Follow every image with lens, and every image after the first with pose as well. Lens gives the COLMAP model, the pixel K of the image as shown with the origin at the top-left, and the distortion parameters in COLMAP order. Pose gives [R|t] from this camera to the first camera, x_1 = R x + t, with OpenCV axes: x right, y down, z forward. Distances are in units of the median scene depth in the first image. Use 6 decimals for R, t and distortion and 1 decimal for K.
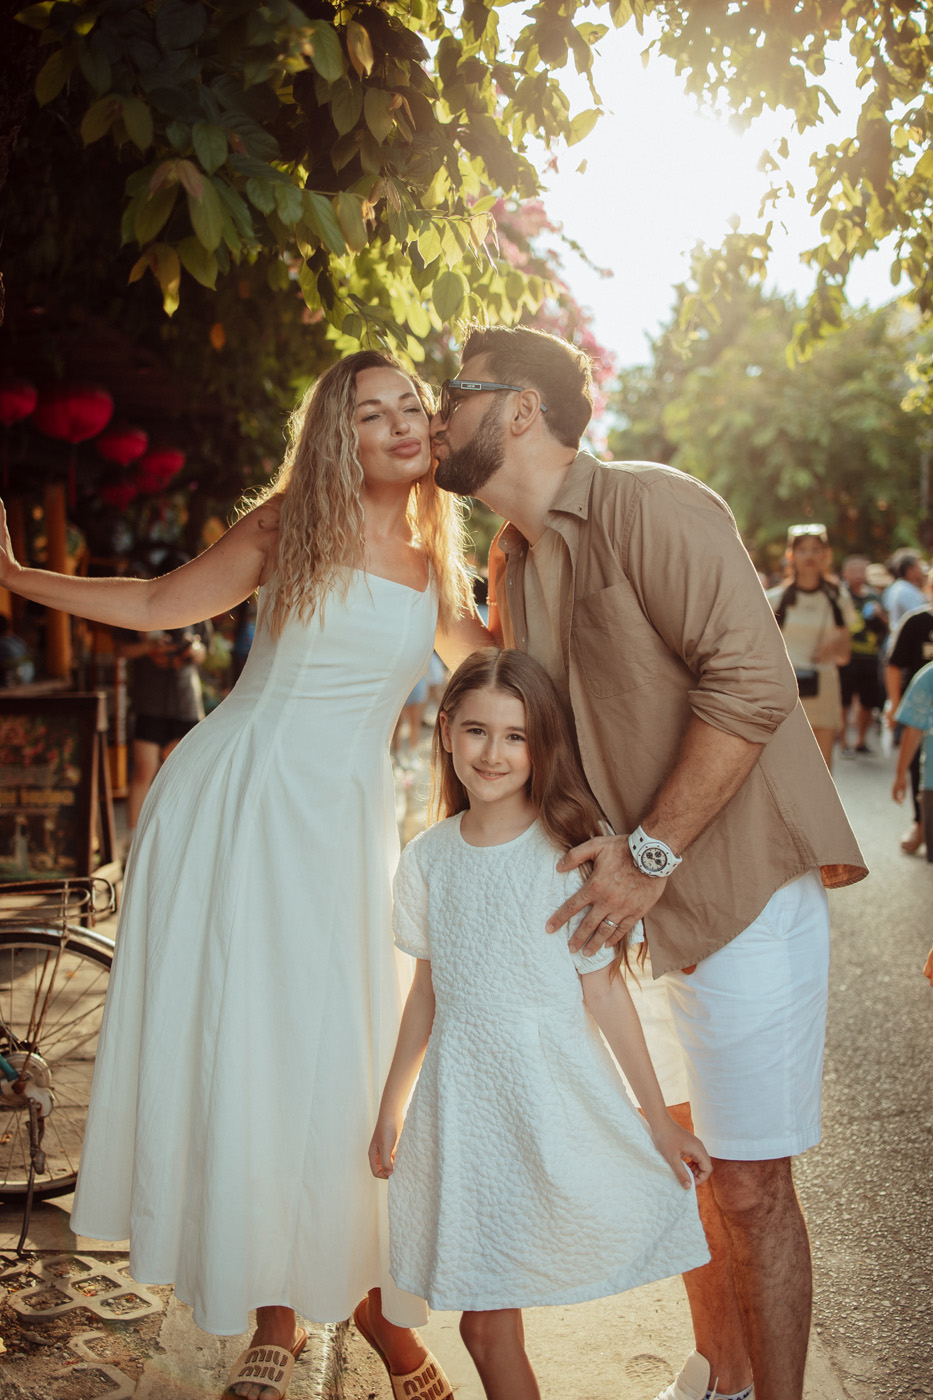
lens RADIAL K [[1418.2, 0, 486.8], [0, 1418.2, 722.5], [0, 0, 1]] dist [-0.054634, -0.004144]
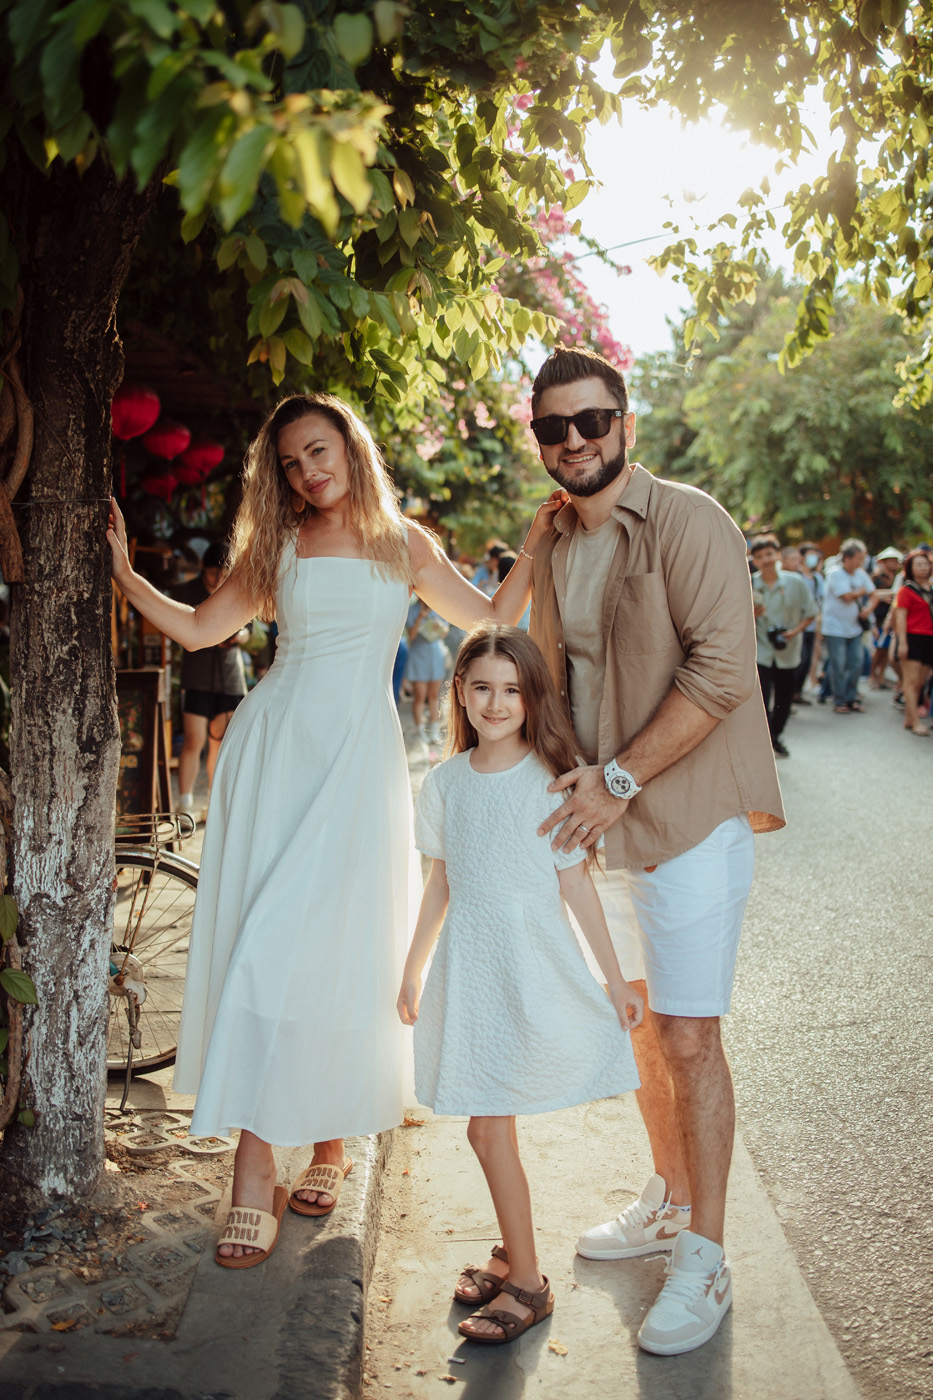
lens RADIAL K [[1433.8, 0, 466.5], [0, 1433.8, 700.0], [0, 0, 1]] dist [-0.087838, 0.047484]
pose [[0.999453, -0.000509, -0.033081, 0.012059], [0.000375, 0.999992, -0.004034, 0.012616], [0.033082, 0.004019, 0.999445, -0.191386]]
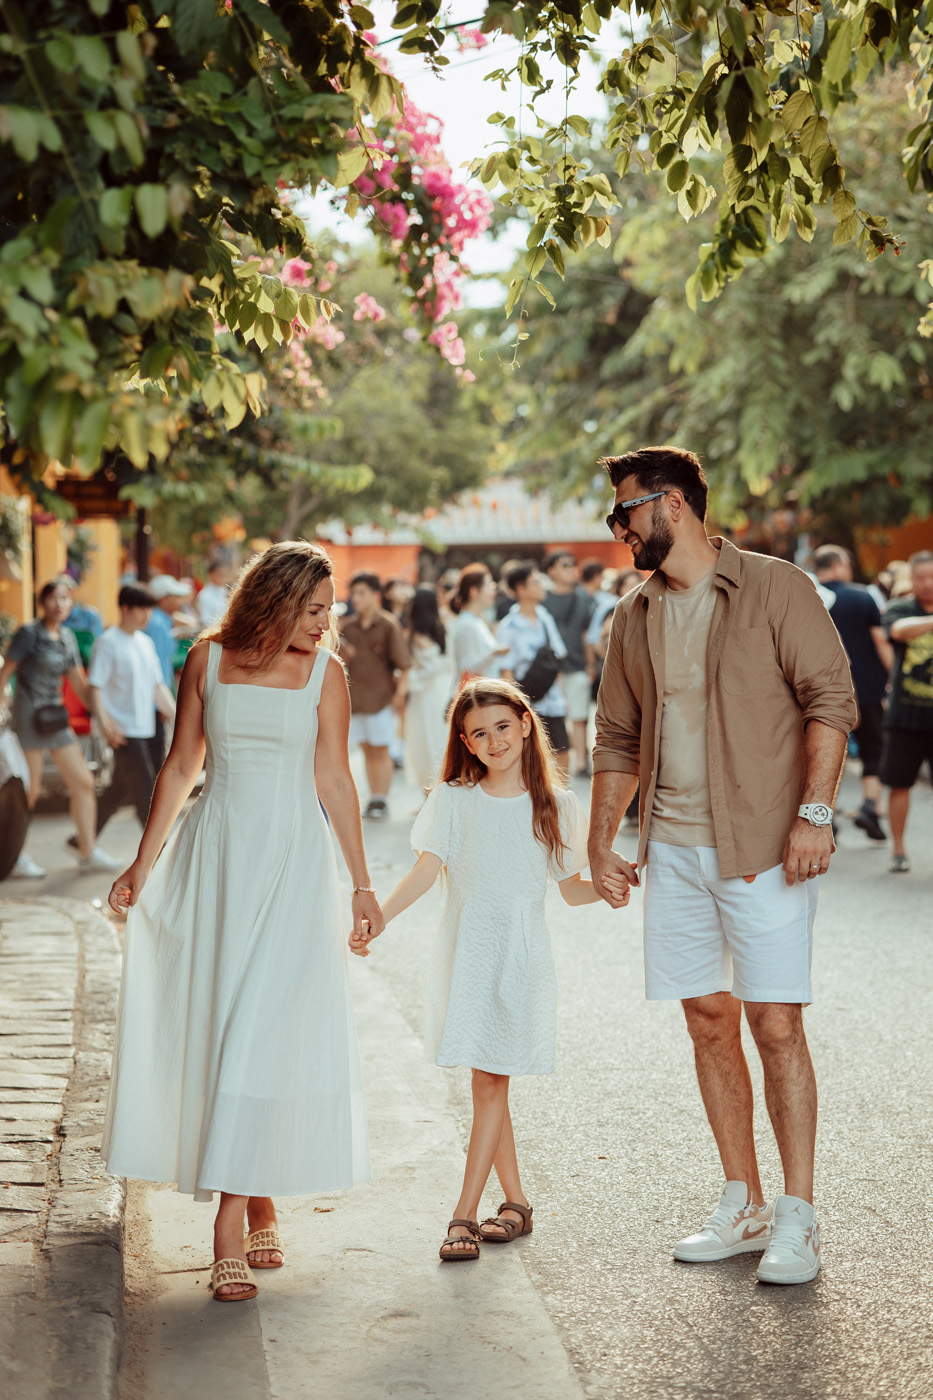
lens RADIAL K [[3476.5, 0, 466.5], [0, 3476.5, 700.0], [0, 0, 1]] dist [1.526249, 0.089656]
pose [[0.998418, -0.007608, 0.055712, 0.005051], [0.010599, 0.998506, -0.053603, 0.067108], [-0.055221, 0.054109, 0.997007, -1.382764]]
